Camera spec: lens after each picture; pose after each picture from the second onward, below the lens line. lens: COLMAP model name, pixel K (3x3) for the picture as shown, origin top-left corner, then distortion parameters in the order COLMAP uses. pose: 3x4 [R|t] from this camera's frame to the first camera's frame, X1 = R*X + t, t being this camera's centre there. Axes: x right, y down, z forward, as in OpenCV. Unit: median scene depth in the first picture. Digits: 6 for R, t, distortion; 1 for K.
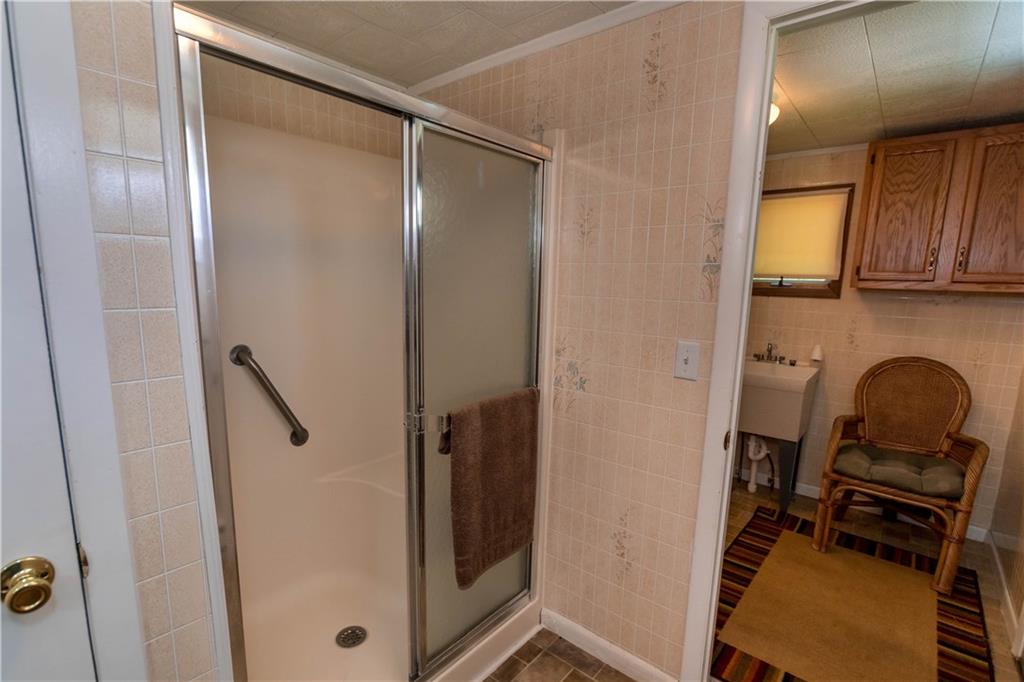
lens RADIAL K [[472.6, 0, 516.2], [0, 472.6, 350.9], [0, 0, 1]] dist [0.002874, -0.000055]
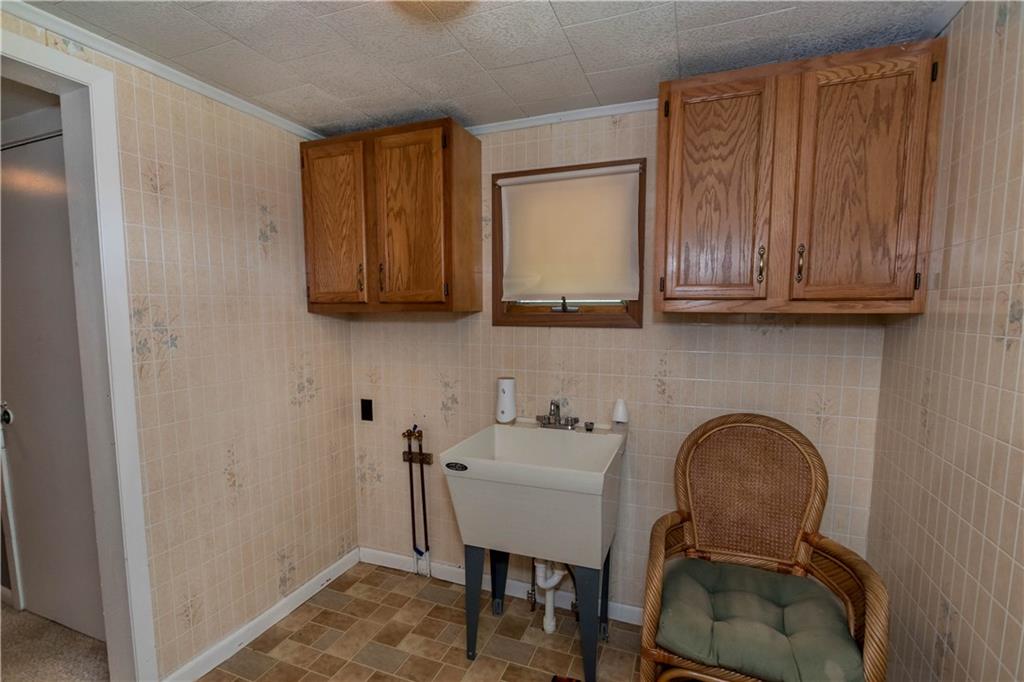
lens RADIAL K [[472.6, 0, 510.0], [0, 472.6, 344.4], [0, 0, 1]] dist [0.002874, -0.000055]
pose [[0.950248, -0.047462, 0.307858, 0.352074], [0.068959, 0.995854, -0.059322, -0.071285], [-0.303766, 0.077600, 0.949581, 0.497658]]
